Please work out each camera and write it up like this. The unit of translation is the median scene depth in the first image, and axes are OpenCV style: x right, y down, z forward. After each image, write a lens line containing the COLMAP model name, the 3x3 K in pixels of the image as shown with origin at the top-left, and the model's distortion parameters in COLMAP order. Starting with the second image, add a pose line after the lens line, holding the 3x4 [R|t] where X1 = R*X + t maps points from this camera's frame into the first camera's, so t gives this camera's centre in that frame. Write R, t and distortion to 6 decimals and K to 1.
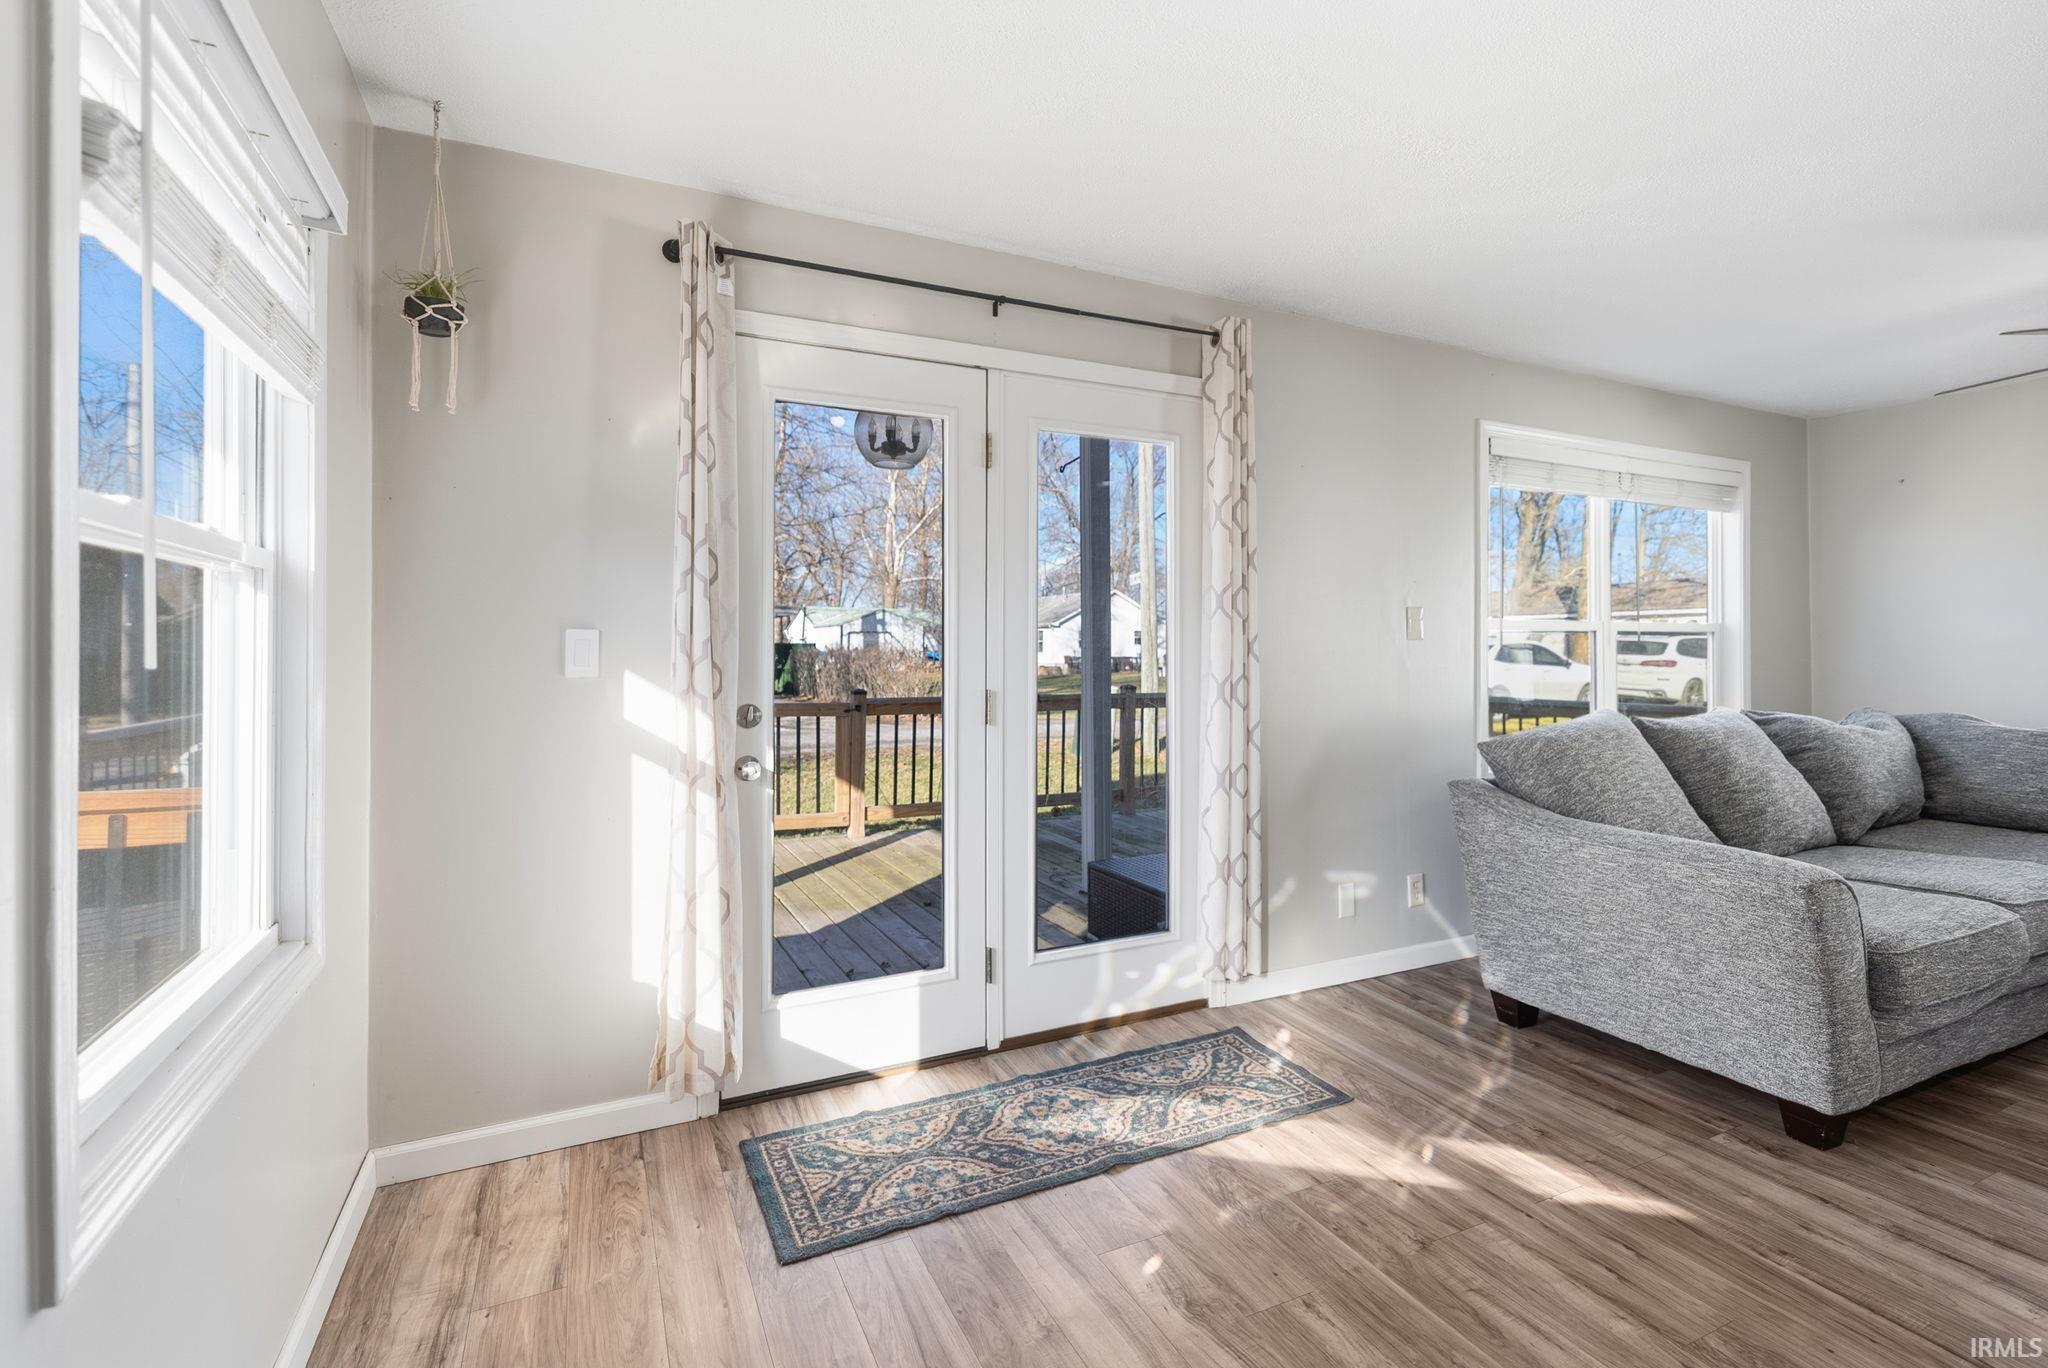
lens RADIAL K [[945.7, 0, 1046.3], [0, 945.7, 648.5], [0, 0, 1]] dist [-0.010368, 0.003093]
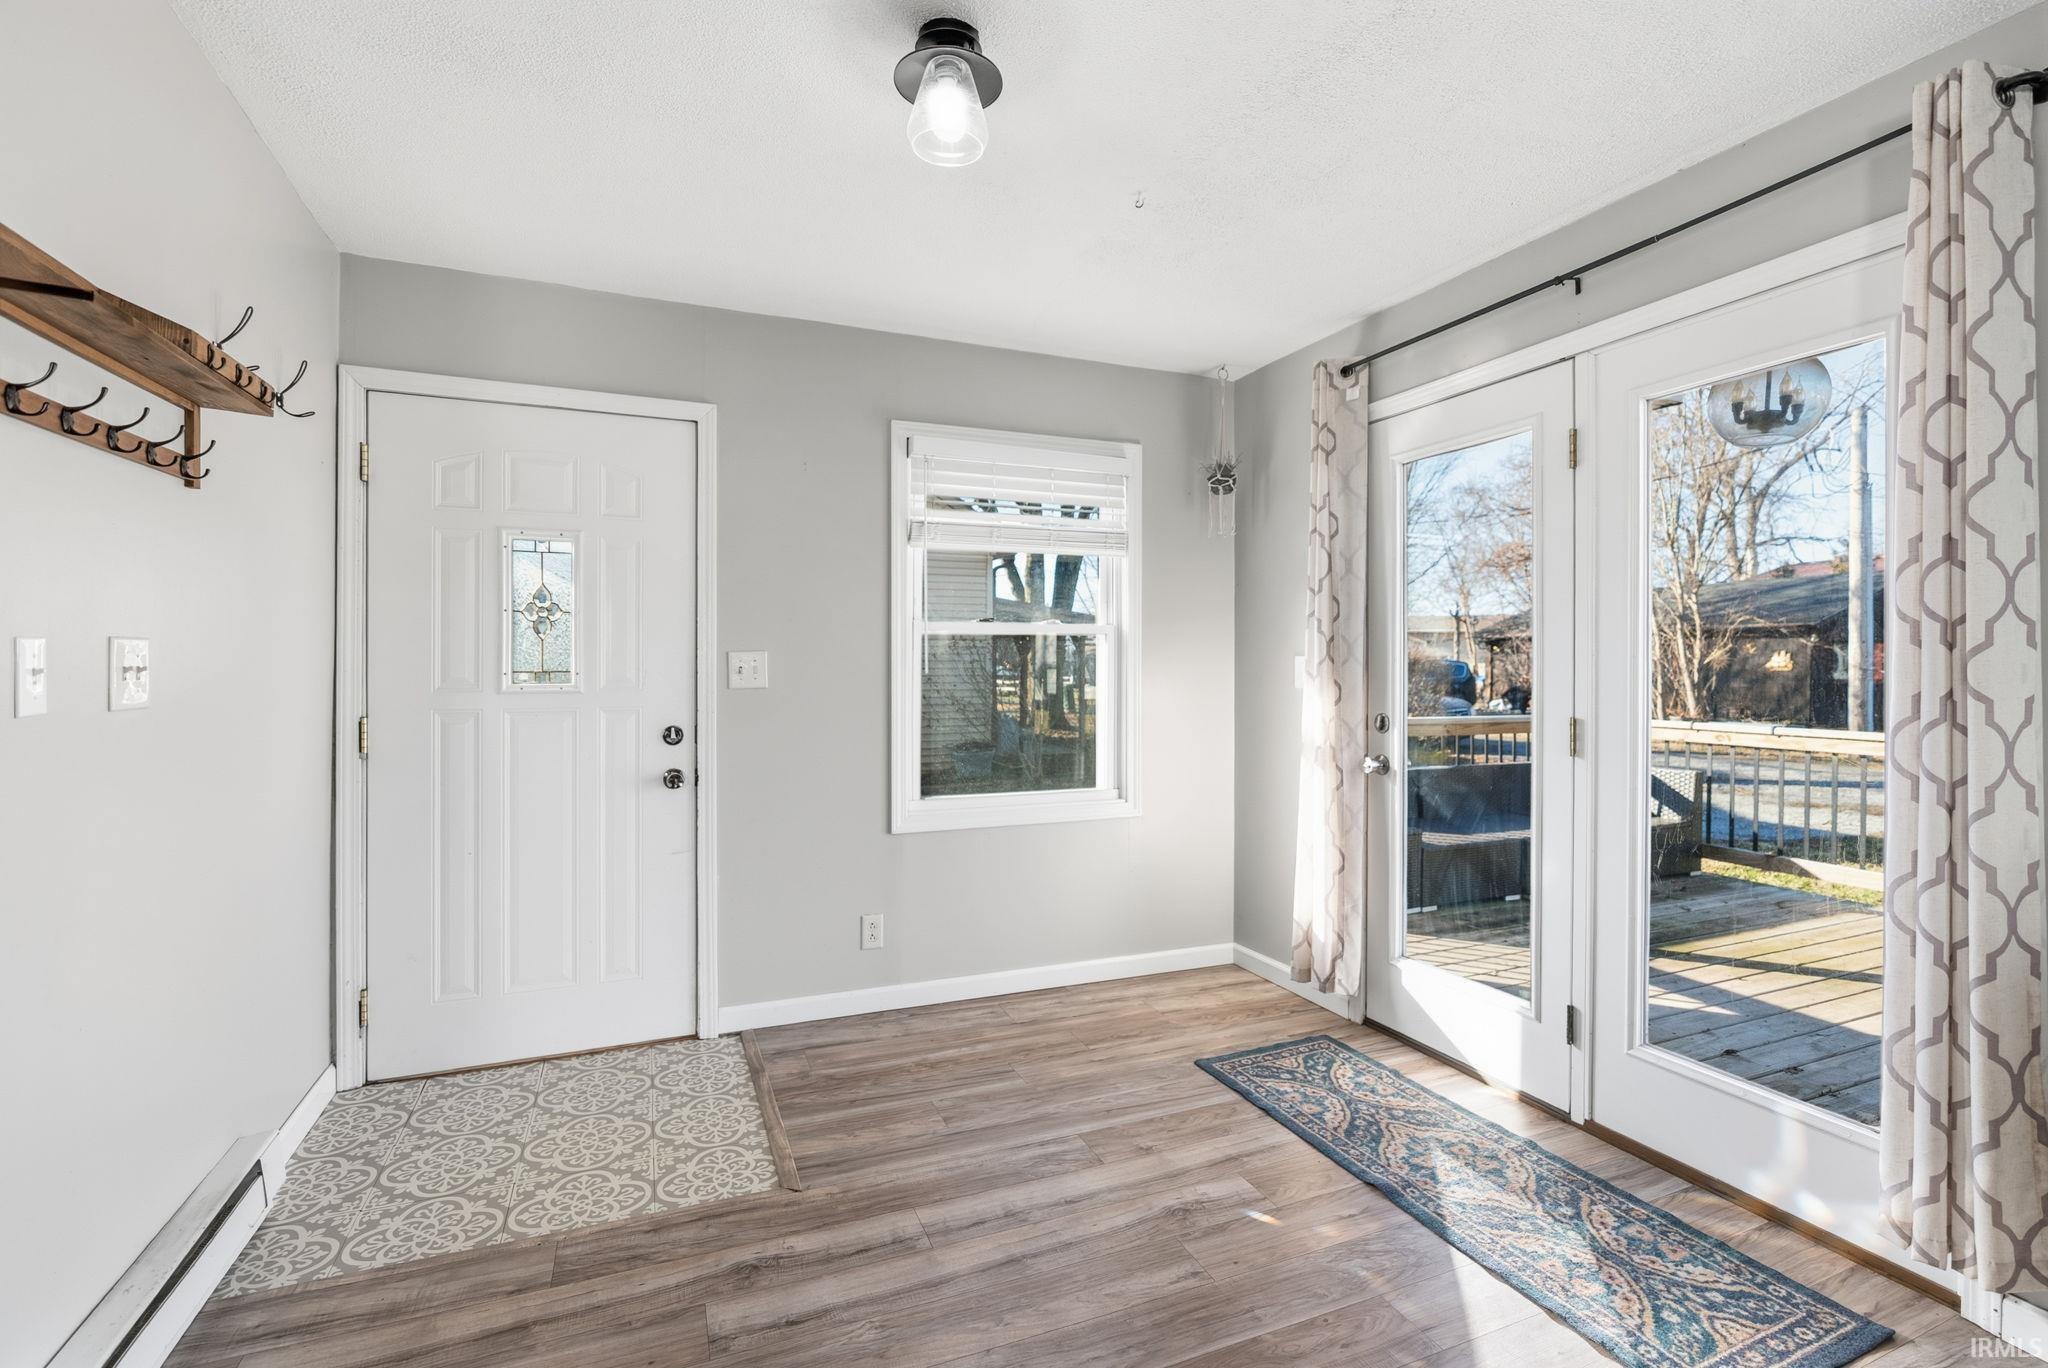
lens RADIAL K [[945.7, 0, 1031.9], [0, 945.7, 671.7], [0, 0, 1]] dist [-0.010368, 0.003093]
pose [[-0.066584, 0.007855, -0.997750, 1.016617], [-0.000096, 0.999969, 0.007879, -0.006751], [0.997781, 0.000621, -0.066581, 0.651202]]
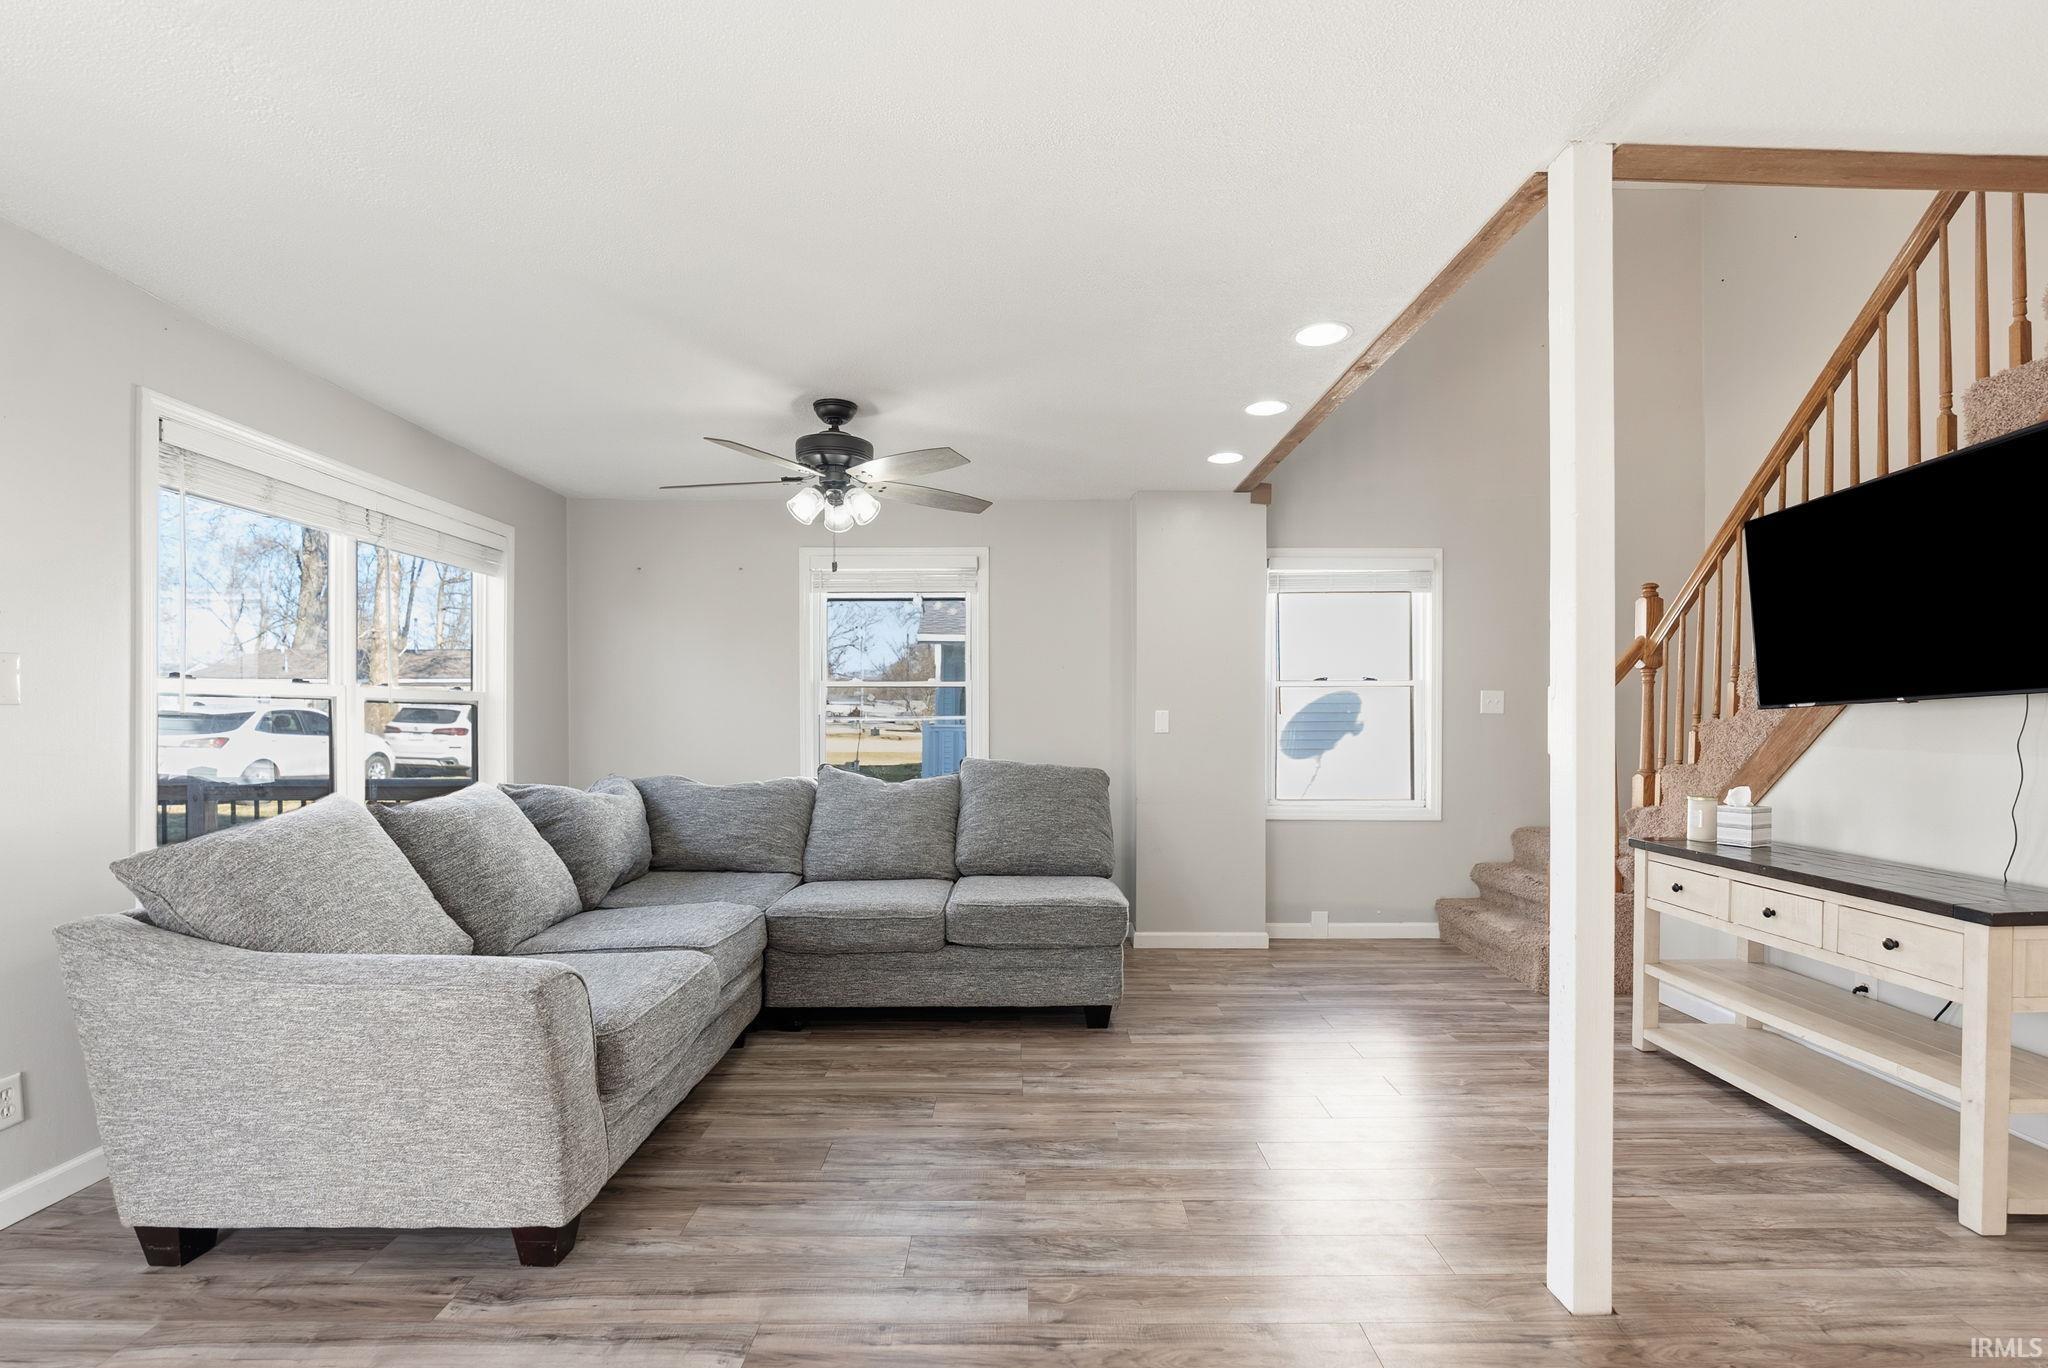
lens RADIAL K [[945.7, 0, 1028.8], [0, 945.7, 704.1], [0, 0, 1]] dist [-0.010368, 0.003093]
pose [[0.432890, 0.014483, 0.901331, 0.140139], [-0.002717, 0.999887, -0.014762, -0.002883], [-0.901443, 0.003942, 0.432880, 0.133909]]
